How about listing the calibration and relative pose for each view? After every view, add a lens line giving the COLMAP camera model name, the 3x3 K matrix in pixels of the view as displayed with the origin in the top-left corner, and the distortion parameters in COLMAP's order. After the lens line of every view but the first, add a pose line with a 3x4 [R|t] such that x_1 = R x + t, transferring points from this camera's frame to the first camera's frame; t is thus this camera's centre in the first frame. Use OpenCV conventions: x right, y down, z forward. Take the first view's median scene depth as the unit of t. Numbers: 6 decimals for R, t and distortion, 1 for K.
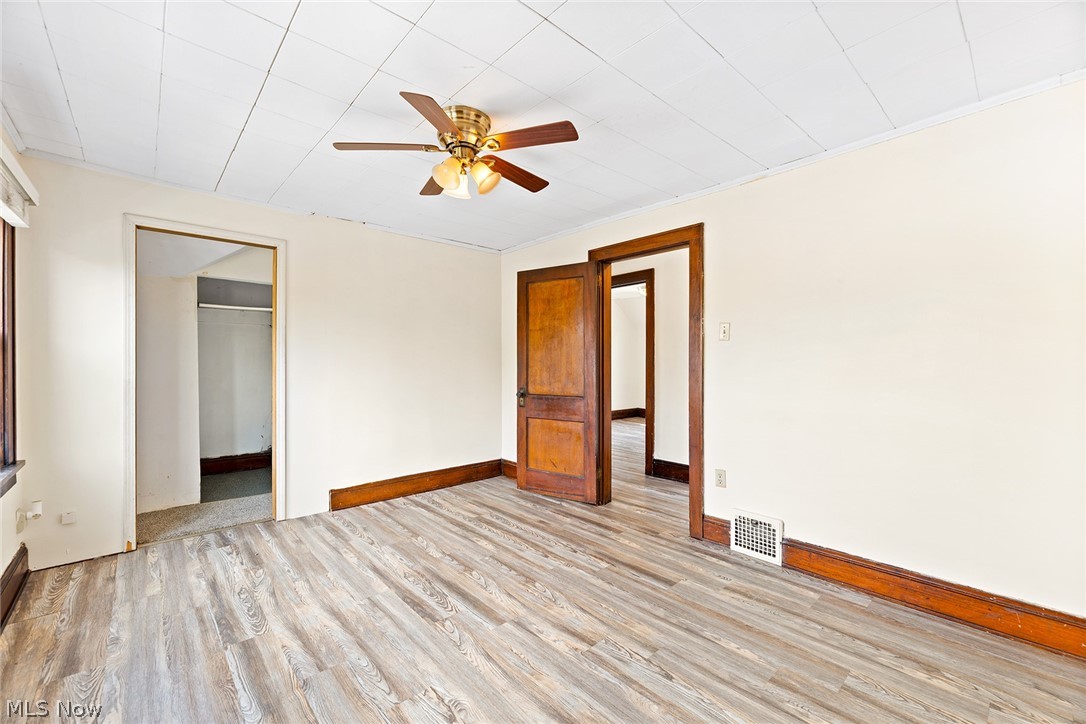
lens RADIAL K [[456.9, 0, 559.2], [0, 456.9, 360.2], [0, 0, 1]] dist [-0.001151, -0.000416]
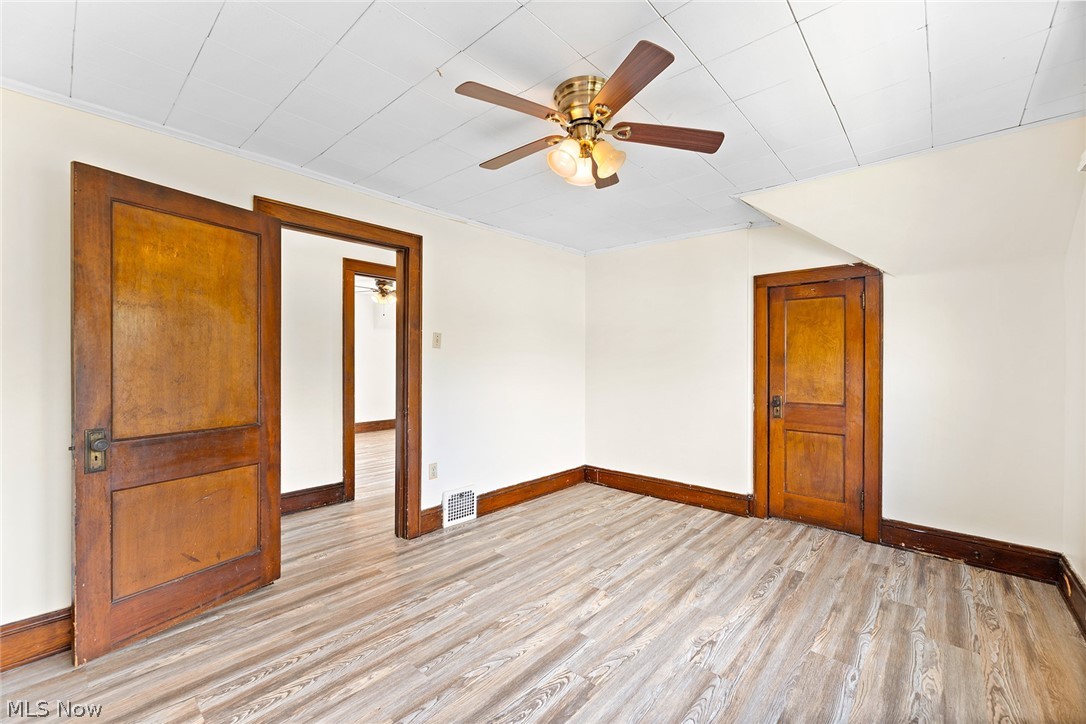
lens RADIAL K [[442.5, 0, 545.4], [0, 442.5, 365.5], [0, 0, 1]] dist [-0.001417, -0.000376]
pose [[-0.093757, -0.003708, 0.995588, -0.783089], [-0.001082, 0.999993, 0.003622, -0.005089], [-0.995594, -0.000738, -0.093761, 0.862806]]
